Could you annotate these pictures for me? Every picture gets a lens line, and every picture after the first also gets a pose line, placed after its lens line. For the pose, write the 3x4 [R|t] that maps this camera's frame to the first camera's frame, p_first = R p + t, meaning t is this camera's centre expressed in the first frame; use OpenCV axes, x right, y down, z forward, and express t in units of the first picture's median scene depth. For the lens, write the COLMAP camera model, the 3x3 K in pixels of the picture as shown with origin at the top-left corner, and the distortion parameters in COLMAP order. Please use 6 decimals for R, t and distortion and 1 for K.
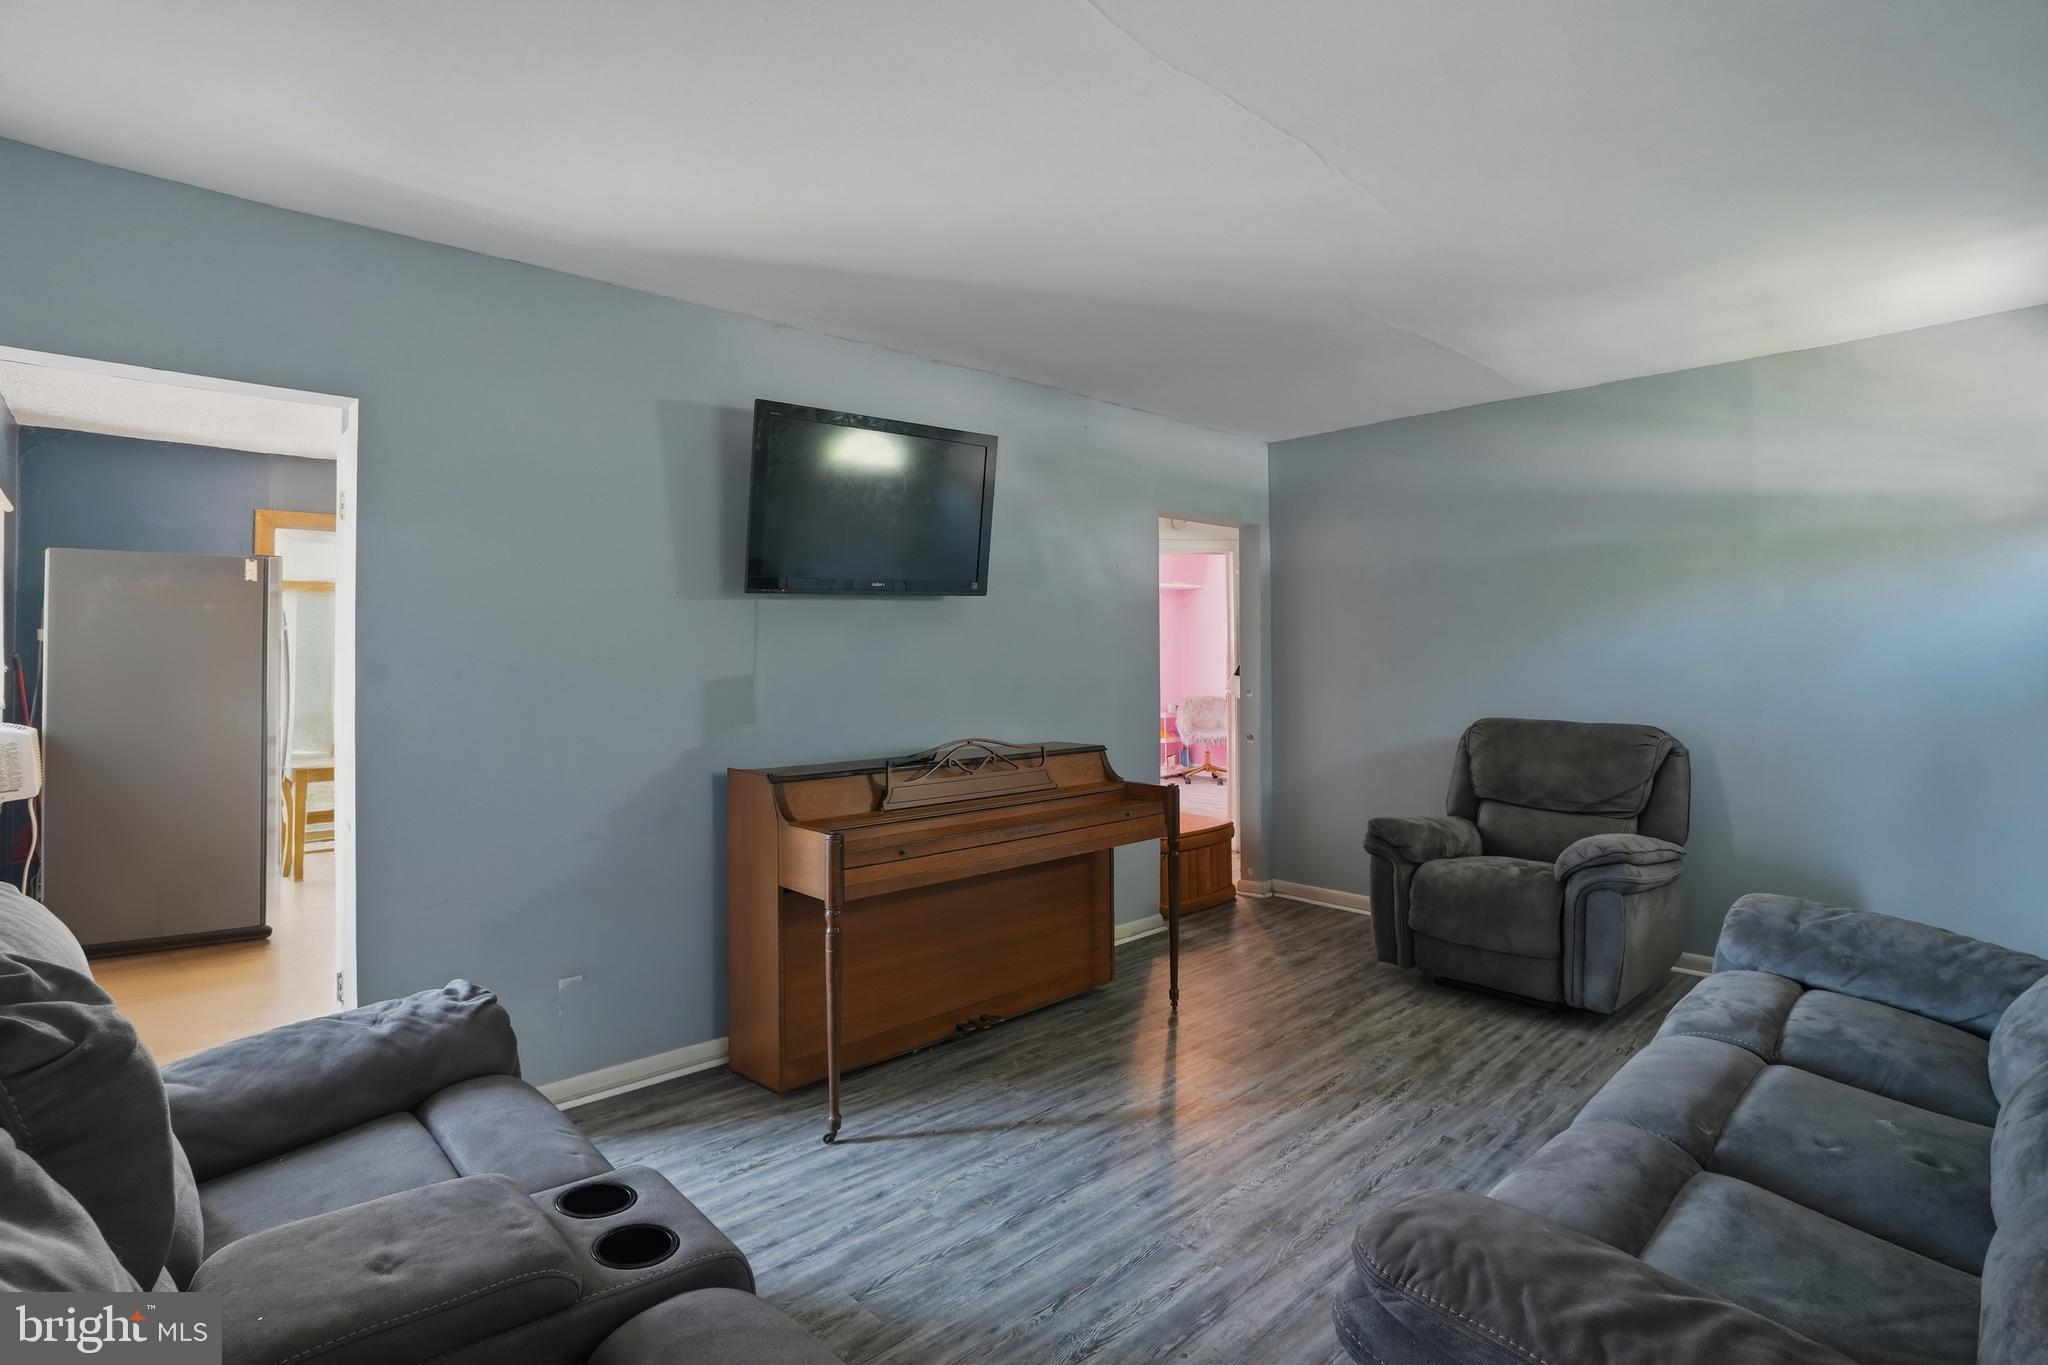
lens RADIAL K [[976.4, 0, 1023.3], [0, 976.4, 672.3], [0, 0, 1]] dist [-0.000048, 0.000000]
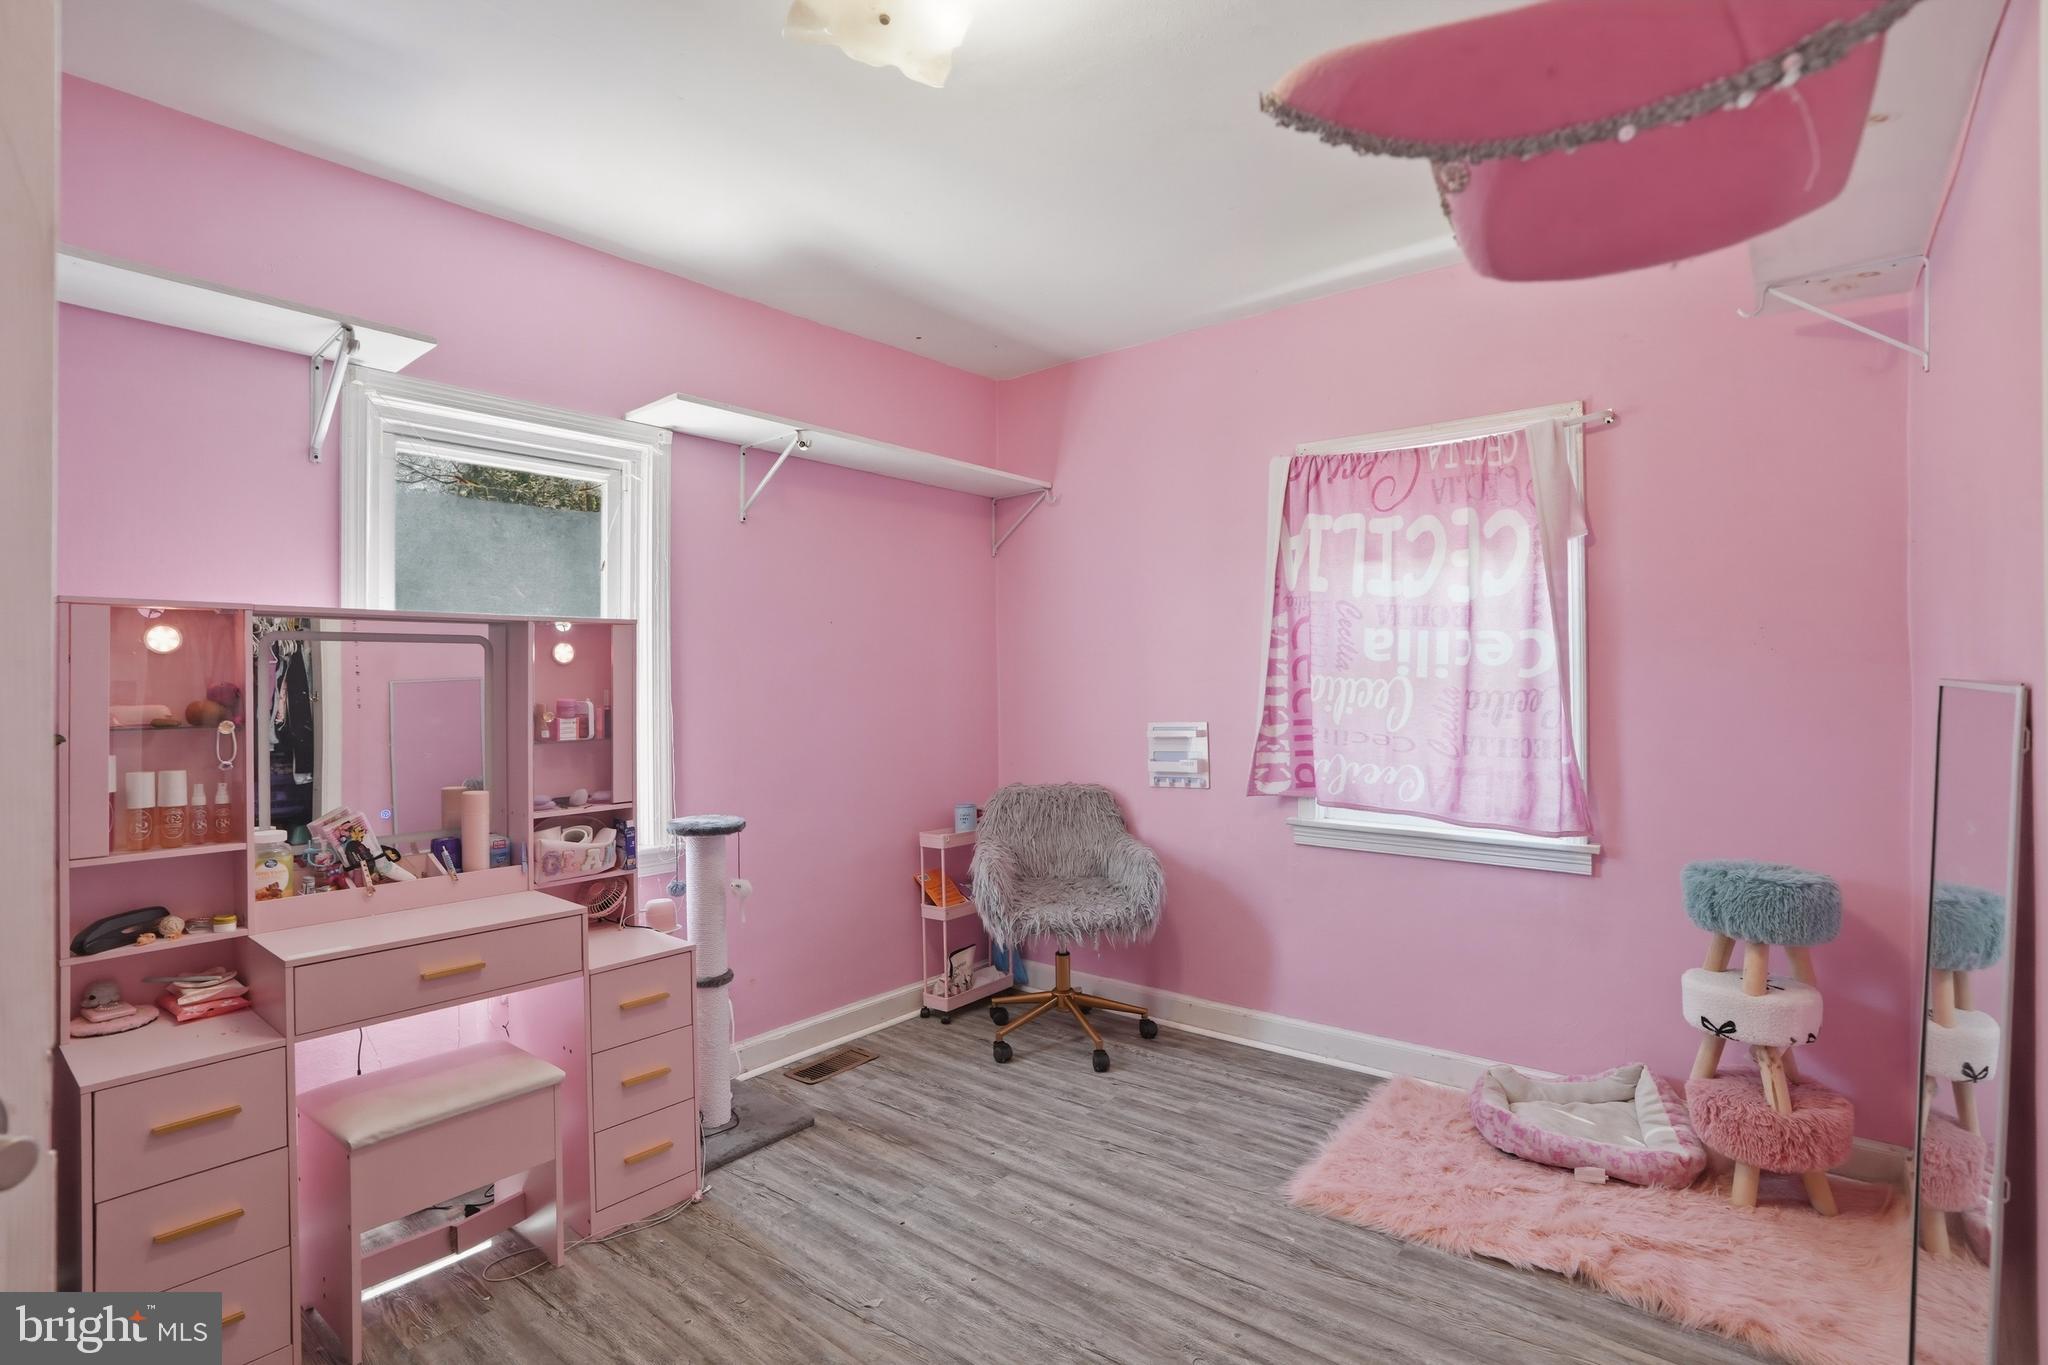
lens RADIAL K [[976.4, 0, 1025.4], [0, 976.4, 686.6], [0, 0, 1]] dist [-0.000048, 0.000000]
pose [[0.989364, -0.006106, 0.145336, 0.128351], [0.006830, 0.999967, -0.004489, -0.007353], [-0.145303, 0.005434, 0.989372, 0.672566]]
